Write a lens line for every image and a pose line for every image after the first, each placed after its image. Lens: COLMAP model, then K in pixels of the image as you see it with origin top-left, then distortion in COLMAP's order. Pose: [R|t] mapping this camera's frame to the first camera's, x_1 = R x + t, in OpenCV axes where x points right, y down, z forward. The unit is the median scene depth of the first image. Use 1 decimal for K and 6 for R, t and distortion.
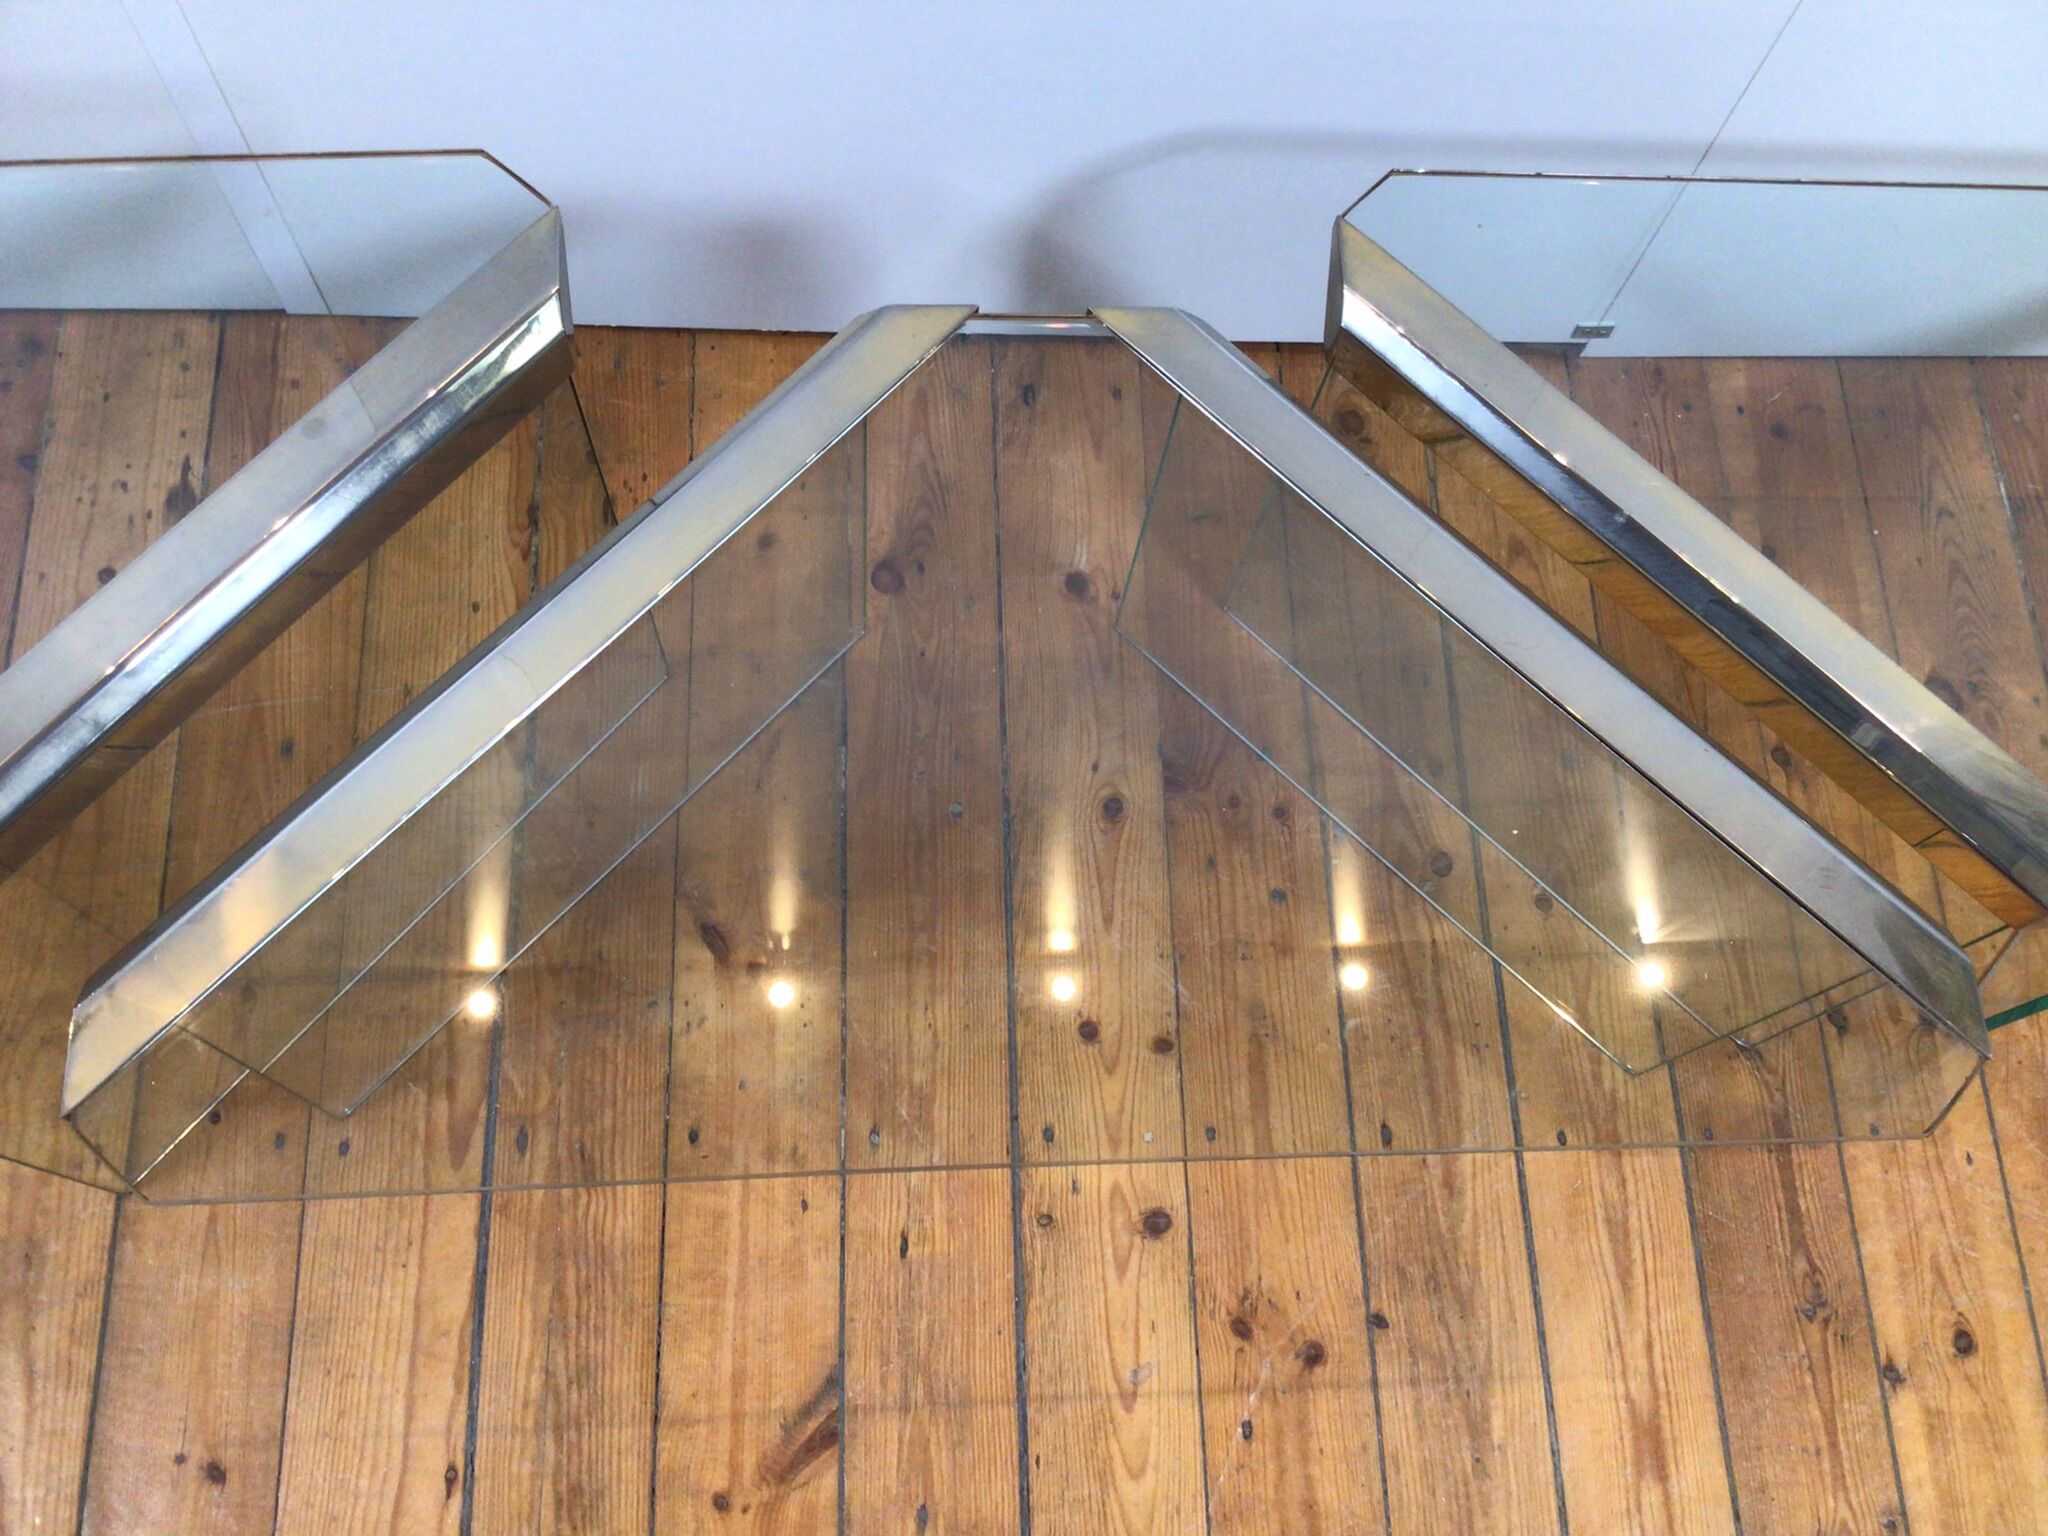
lens RADIAL K [[1830.4, 0, 1053.3], [0, 1830.4, 763.7], [0, 0, 1]] dist [0.108910, -0.209970]
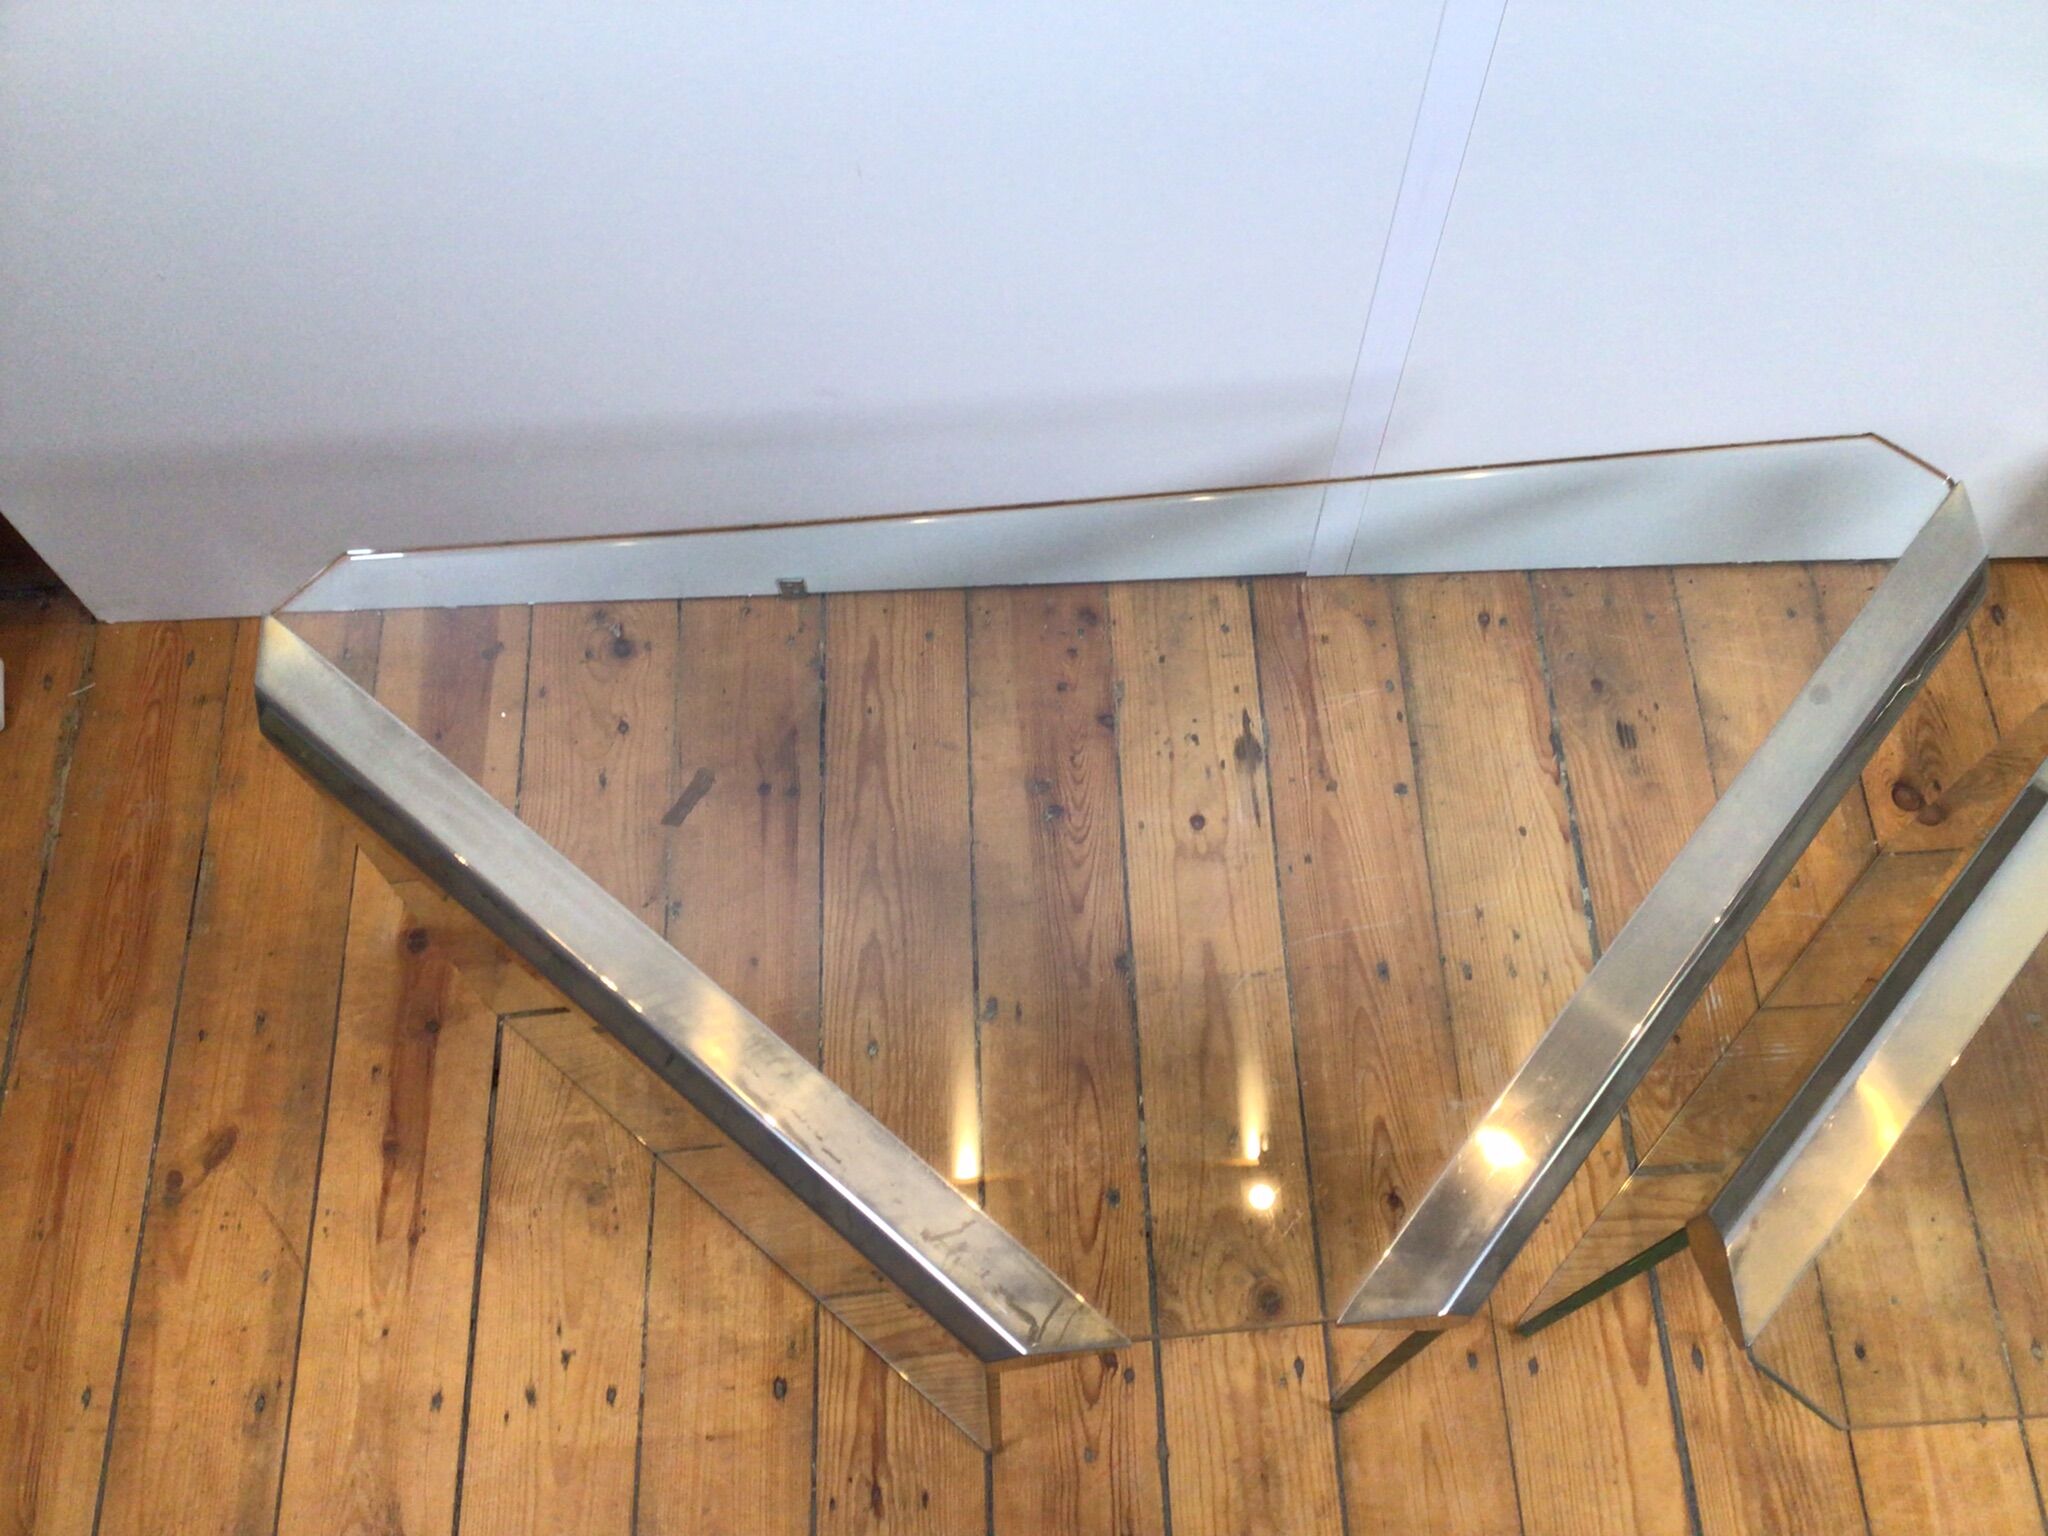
lens RADIAL K [[1830.4, 0, 1053.3], [0, 1830.4, 763.7], [0, 0, 1]] dist [0.108910, -0.209970]
pose [[0.996878, -0.037375, -0.069552, -0.547923], [0.029978, 0.994072, -0.104513, -0.026732], [0.073046, 0.102102, 0.992088, -0.082118]]
